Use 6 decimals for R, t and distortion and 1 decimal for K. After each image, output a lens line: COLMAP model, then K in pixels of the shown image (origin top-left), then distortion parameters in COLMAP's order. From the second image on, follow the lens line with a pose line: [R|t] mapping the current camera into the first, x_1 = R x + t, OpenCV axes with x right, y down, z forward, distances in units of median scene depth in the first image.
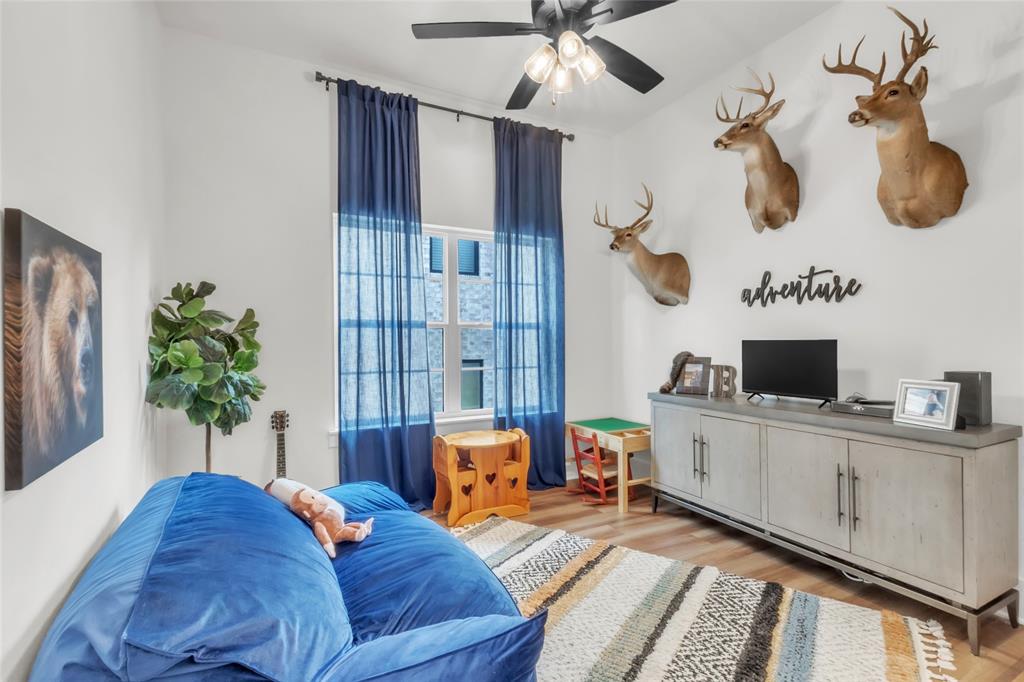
lens RADIAL K [[468.8, 0, 504.9], [0, 468.8, 342.6], [0, 0, 1]] dist [0.004277, 0.000975]
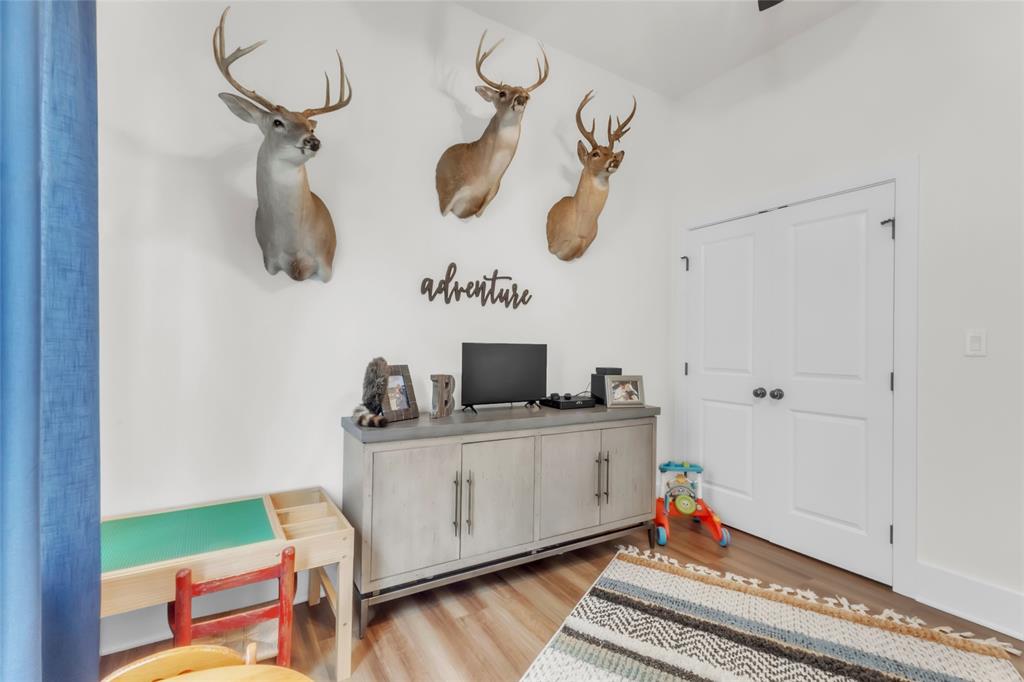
lens RADIAL K [[468.8, 0, 511.5], [0, 468.8, 341.4], [0, 0, 1]] dist [0.004277, 0.000975]
pose [[-0.085173, 0.012626, 0.996286, -0.270583], [-0.014850, 0.999793, -0.013940, 0.002592], [-0.996256, -0.015983, -0.084968, 0.840604]]
